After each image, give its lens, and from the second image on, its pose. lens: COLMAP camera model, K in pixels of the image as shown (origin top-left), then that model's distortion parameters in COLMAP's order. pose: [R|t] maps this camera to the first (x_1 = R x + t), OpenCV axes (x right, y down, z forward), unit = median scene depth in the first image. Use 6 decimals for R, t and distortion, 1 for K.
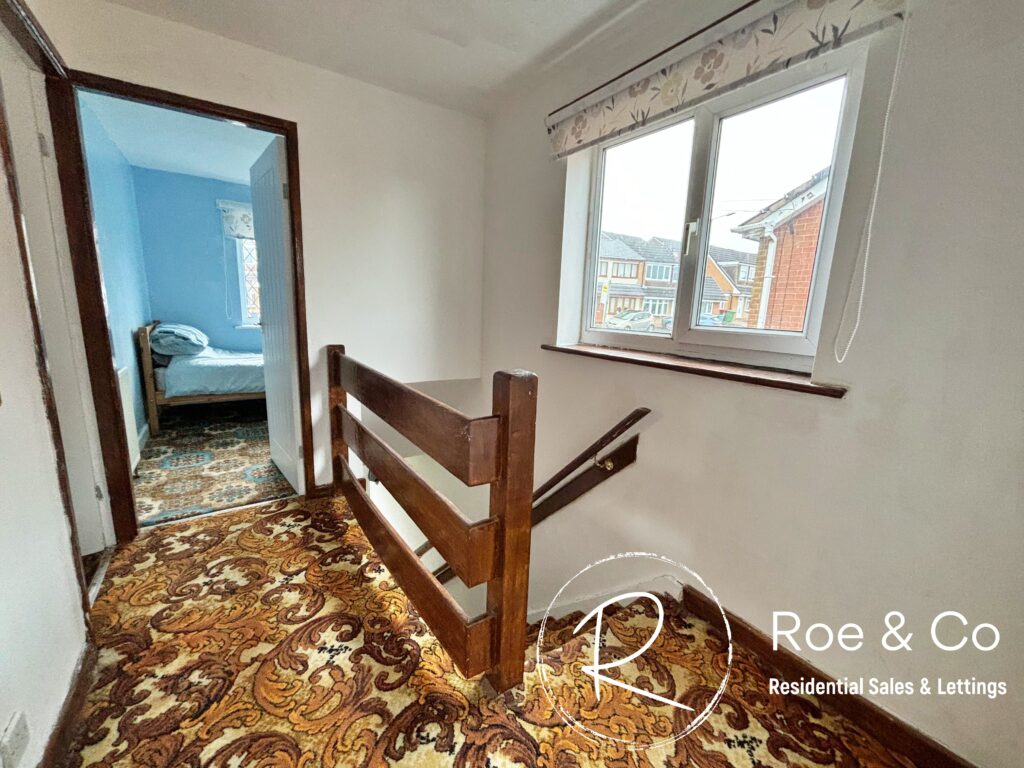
lens RADIAL K [[412.0, 0, 512.2], [0, 412.0, 380.5], [0, 0, 1]] dist [-0.003479, 0.001440]
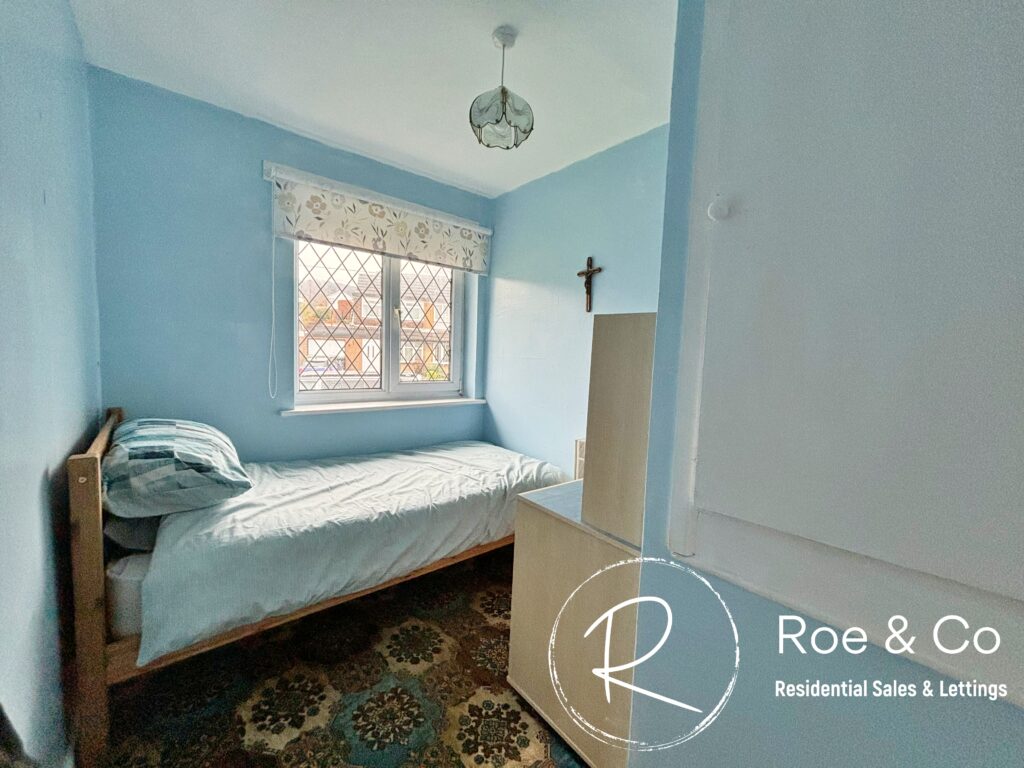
lens RADIAL K [[412.0, 0, 518.3], [0, 412.0, 389.9], [0, 0, 1]] dist [-0.003479, 0.001440]
pose [[0.994133, 0.003556, 0.108106, -0.549305], [0.006583, 0.995618, -0.093282, -0.137653], [-0.107964, 0.093447, 0.989753, 0.589687]]
